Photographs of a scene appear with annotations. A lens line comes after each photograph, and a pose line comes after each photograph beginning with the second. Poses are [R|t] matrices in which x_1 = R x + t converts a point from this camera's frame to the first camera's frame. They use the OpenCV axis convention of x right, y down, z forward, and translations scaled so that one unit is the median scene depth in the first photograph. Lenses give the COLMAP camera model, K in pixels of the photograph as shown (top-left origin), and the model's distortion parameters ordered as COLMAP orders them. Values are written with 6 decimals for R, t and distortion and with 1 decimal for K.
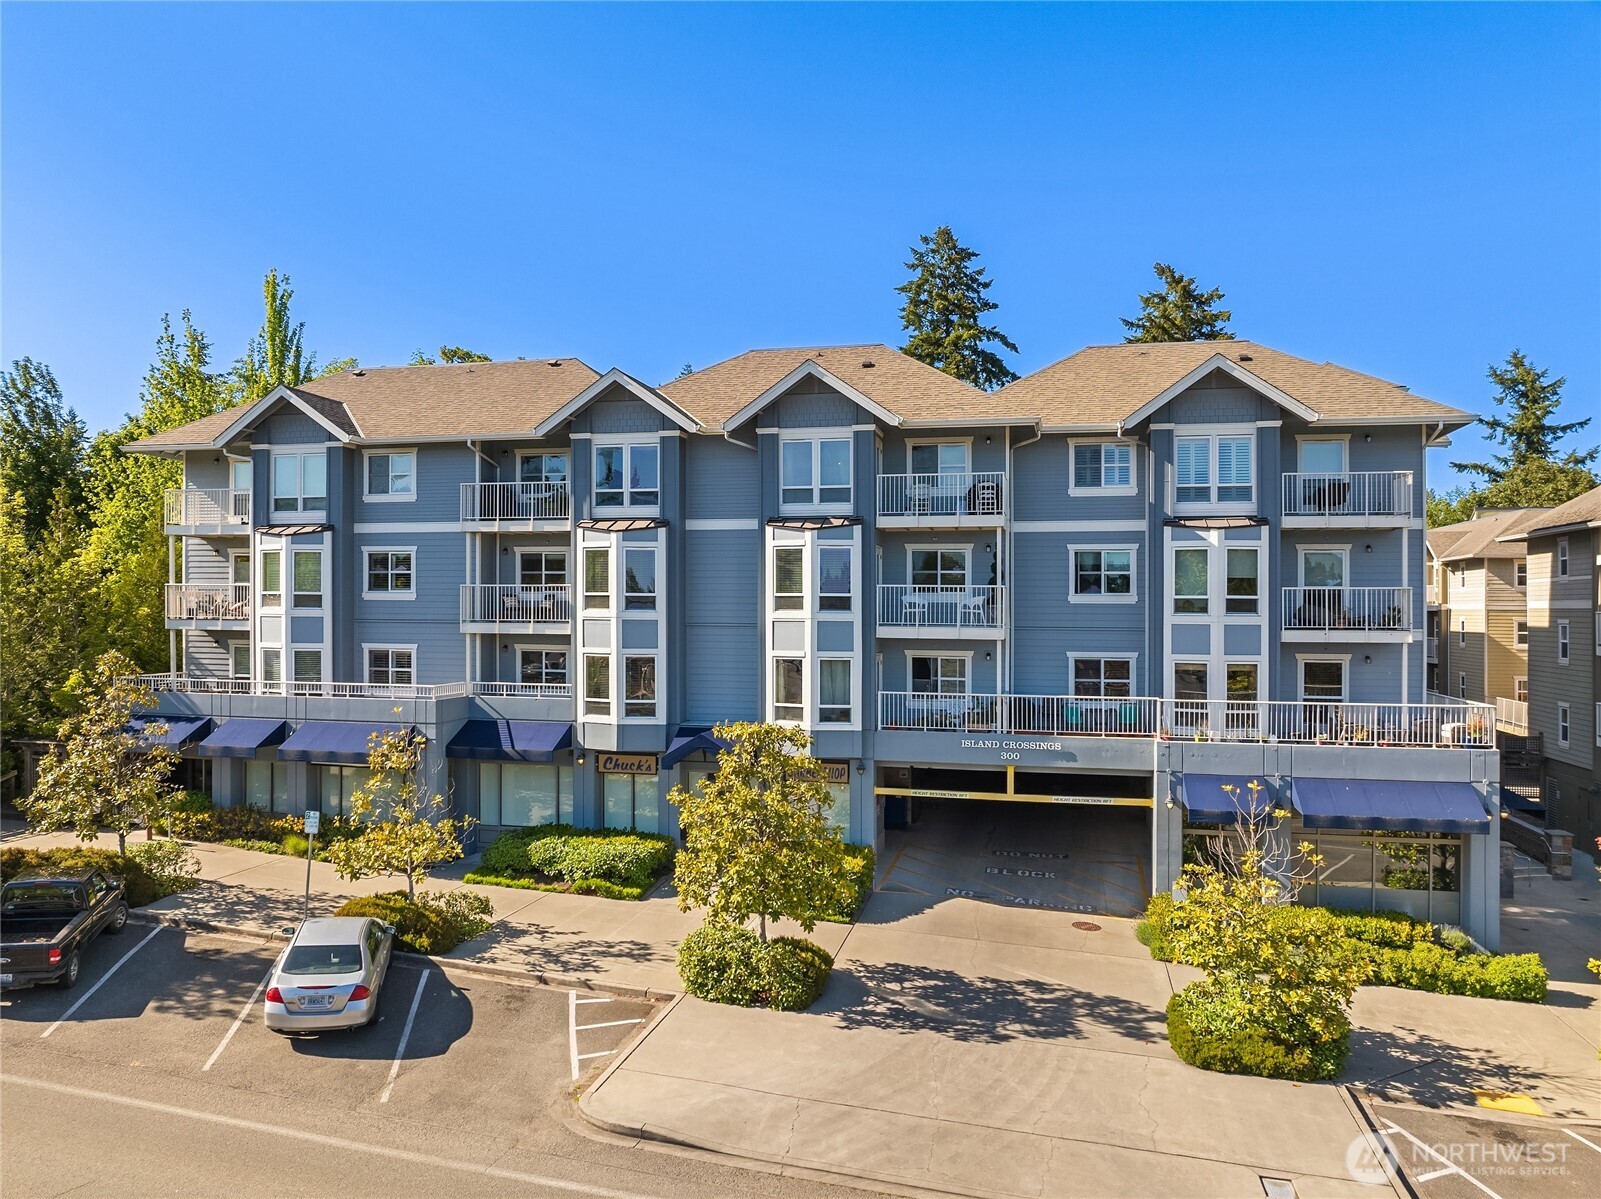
lens RADIAL K [[1116.1, 0, 806.9], [0, 1116.1, 599.7], [0, 0, 1]] dist [-0.037299, -0.000786]
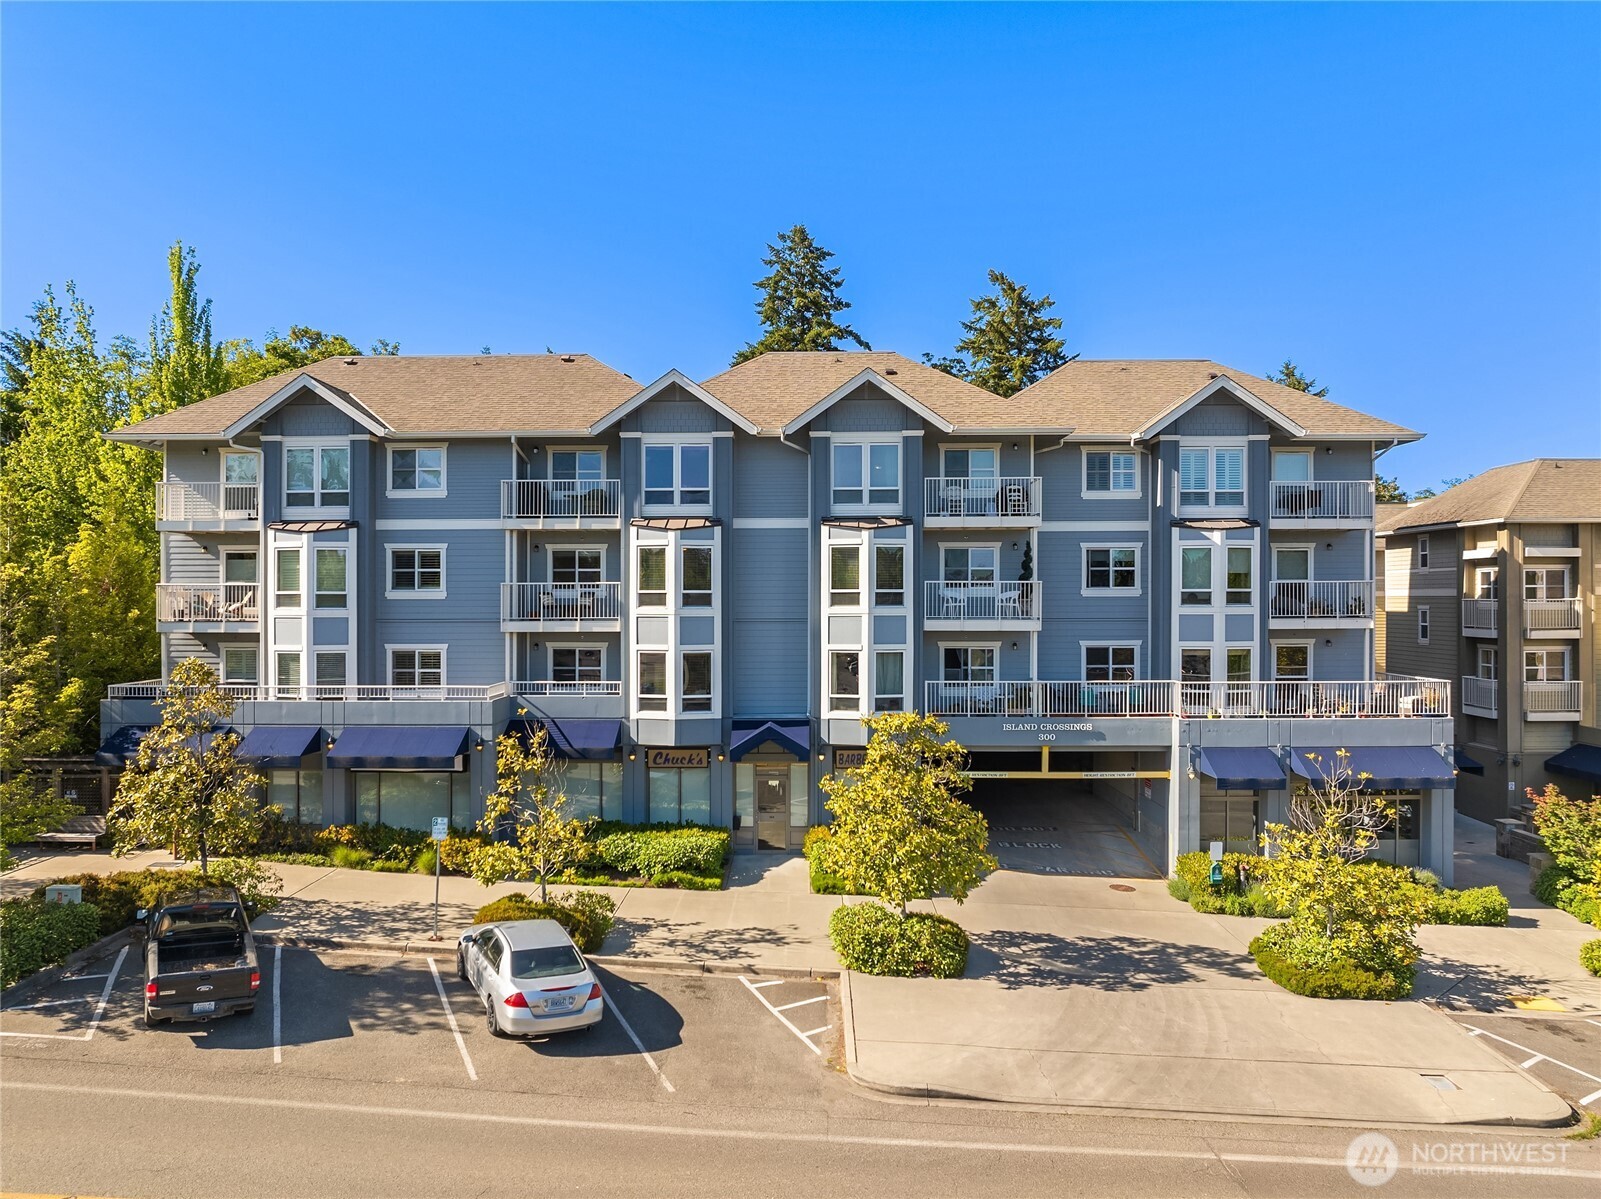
lens RADIAL K [[1116.1, 0, 806.9], [0, 1116.1, 599.7], [0, 0, 1]] dist [-0.037299, -0.000786]
pose [[0.979183, -0.009426, 0.202759, -0.264740], [0.007348, 0.999913, 0.010999, -0.008123], [-0.202845, -0.009280, 0.979167, -0.020044]]
